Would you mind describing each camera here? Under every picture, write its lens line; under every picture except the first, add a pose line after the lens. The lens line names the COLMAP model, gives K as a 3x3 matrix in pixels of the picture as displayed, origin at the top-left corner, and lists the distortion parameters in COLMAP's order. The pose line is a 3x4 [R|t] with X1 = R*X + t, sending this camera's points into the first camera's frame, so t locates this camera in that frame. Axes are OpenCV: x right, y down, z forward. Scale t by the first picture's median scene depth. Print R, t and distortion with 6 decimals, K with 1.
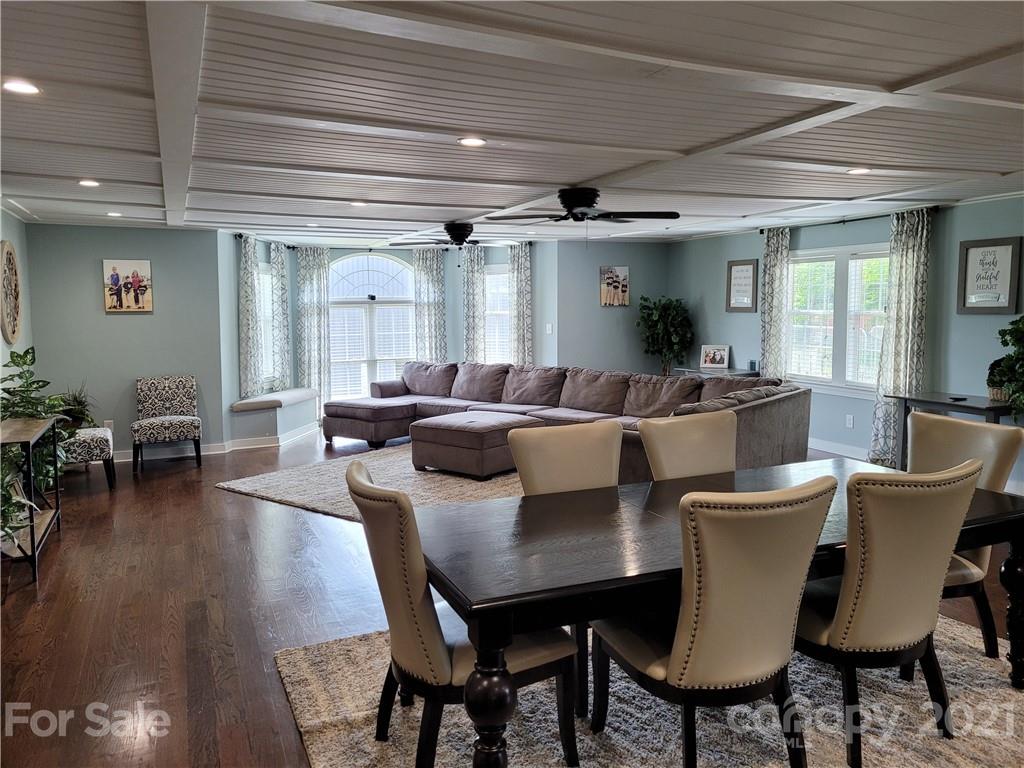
lens RADIAL K [[767.3, 0, 512.1], [0, 767.3, 381.2], [0, 0, 1]] dist [0.027837, 0.004155]
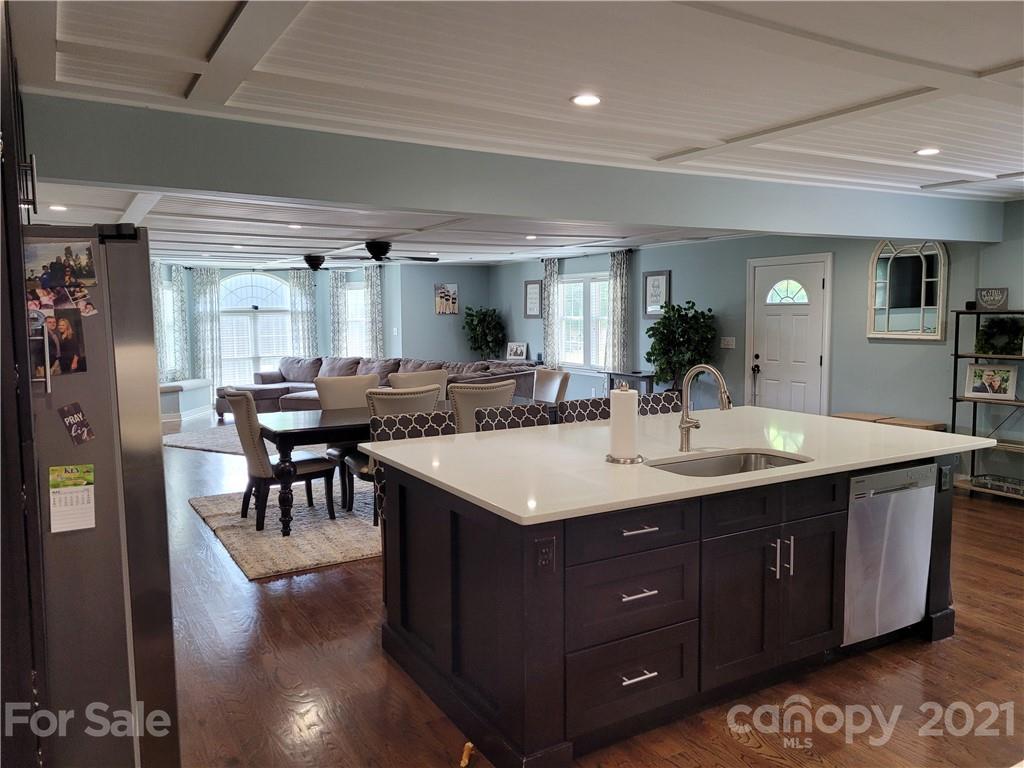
lens RADIAL K [[767.3, 0, 513.0], [0, 767.3, 380.6], [0, 0, 1]] dist [0.027837, 0.004155]
pose [[0.992118, -0.013653, 0.124560, 0.088798], [0.015094, 0.999830, -0.010632, 0.035142], [-0.124394, 0.012428, 0.992155, -0.348880]]
